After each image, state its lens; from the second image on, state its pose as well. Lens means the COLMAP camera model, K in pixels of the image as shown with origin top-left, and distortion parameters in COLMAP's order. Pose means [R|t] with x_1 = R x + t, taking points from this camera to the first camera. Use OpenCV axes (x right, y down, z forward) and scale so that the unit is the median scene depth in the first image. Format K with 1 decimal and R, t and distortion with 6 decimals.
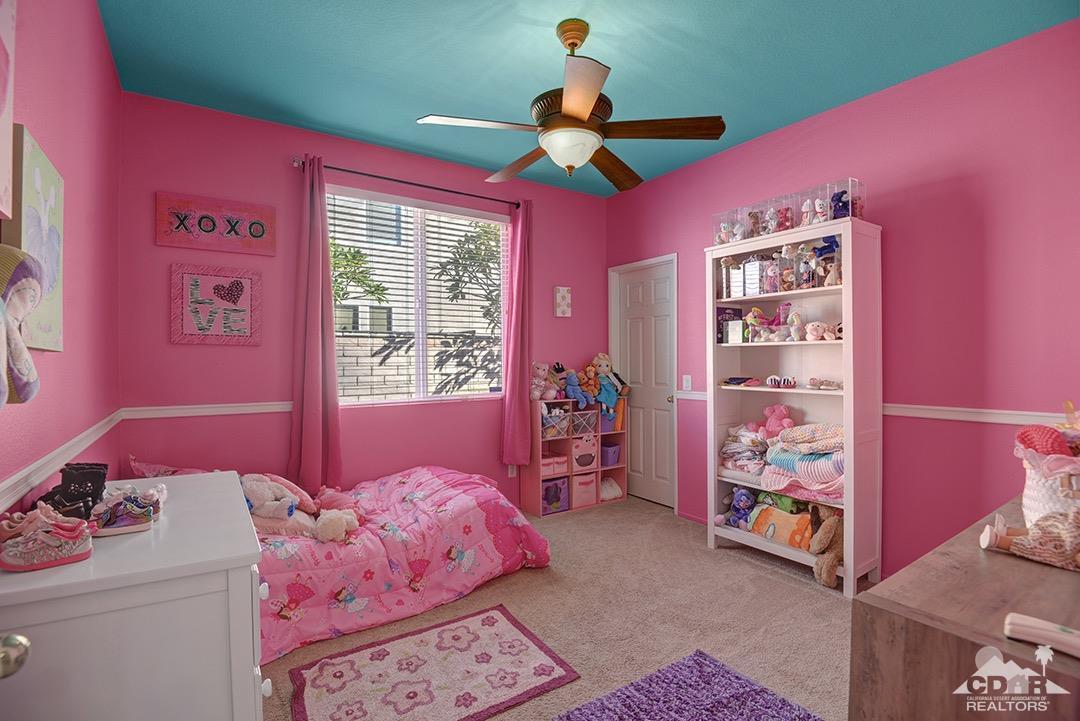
lens RADIAL K [[507.4, 0, 542.9], [0, 507.4, 357.2], [0, 0, 1]] dist [-0.000244, -0.019214]
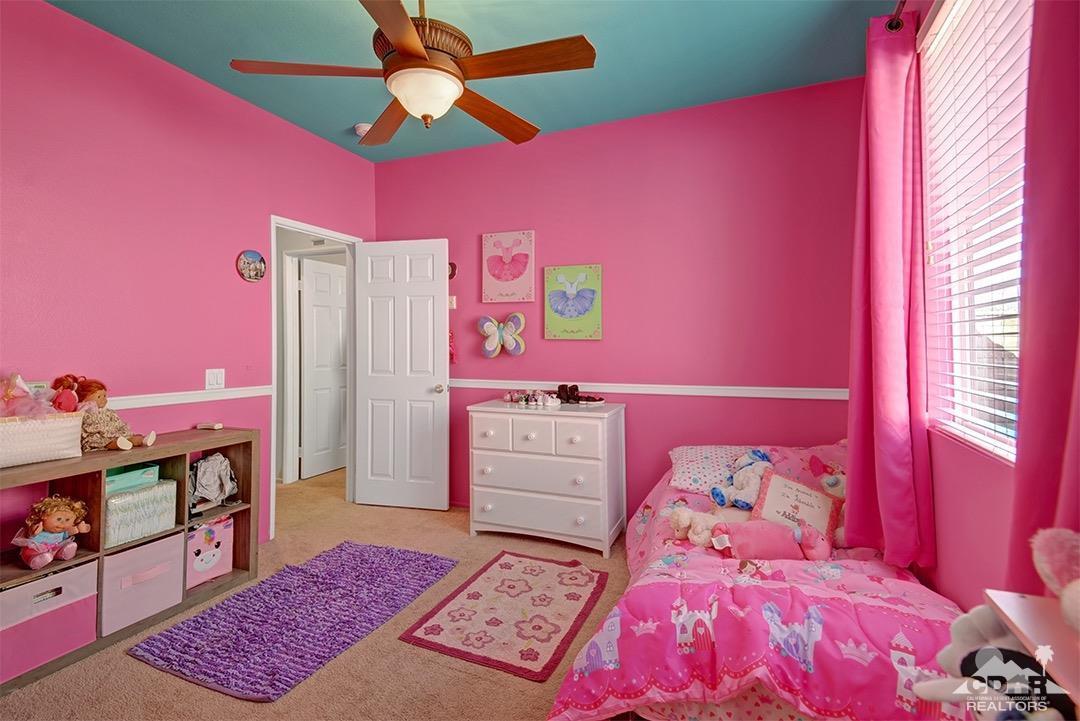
lens RADIAL K [[507.4, 0, 542.9], [0, 507.4, 357.2], [0, 0, 1]] dist [-0.000244, -0.019214]
pose [[-0.834506, 0.013994, -0.550820, 0.372630], [0.004365, 0.999814, 0.018789, 0.003214], [0.550981, 0.013275, -0.834412, 1.890421]]
